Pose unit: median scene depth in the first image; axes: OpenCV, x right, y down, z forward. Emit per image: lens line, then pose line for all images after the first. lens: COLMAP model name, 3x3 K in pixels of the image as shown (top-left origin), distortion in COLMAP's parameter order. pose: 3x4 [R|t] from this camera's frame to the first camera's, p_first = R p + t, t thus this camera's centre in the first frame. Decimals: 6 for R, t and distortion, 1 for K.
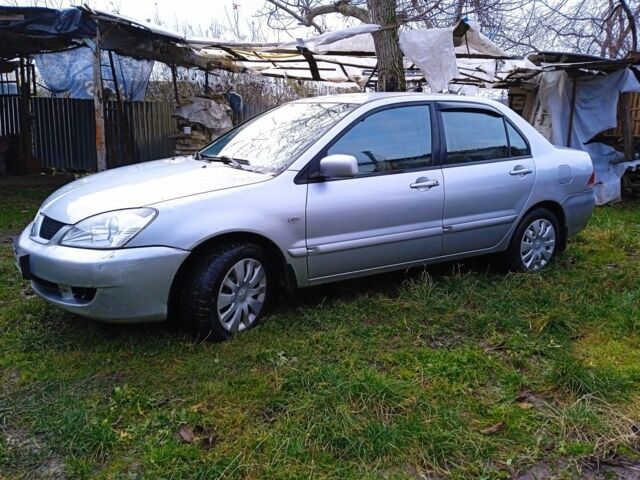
lens RADIAL K [[564.3, 0, 320.0], [0, 564.3, 240.0], [0, 0, 1]] dist [0.090589, -0.189583]
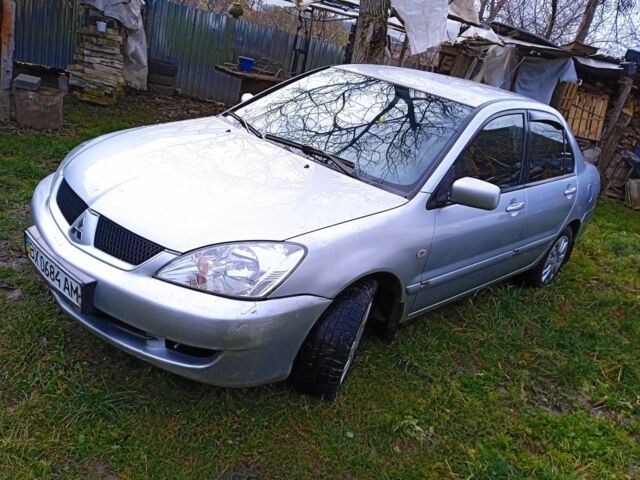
lens RADIAL K [[564.3, 0, 320.0], [0, 564.3, 240.0], [0, 0, 1]] dist [0.090589, -0.189583]
pose [[0.941297, 0.090521, 0.325218, -0.412970], [-0.144200, 0.978881, 0.144905, -0.138860], [-0.305233, -0.183295, 0.934471, 0.243577]]
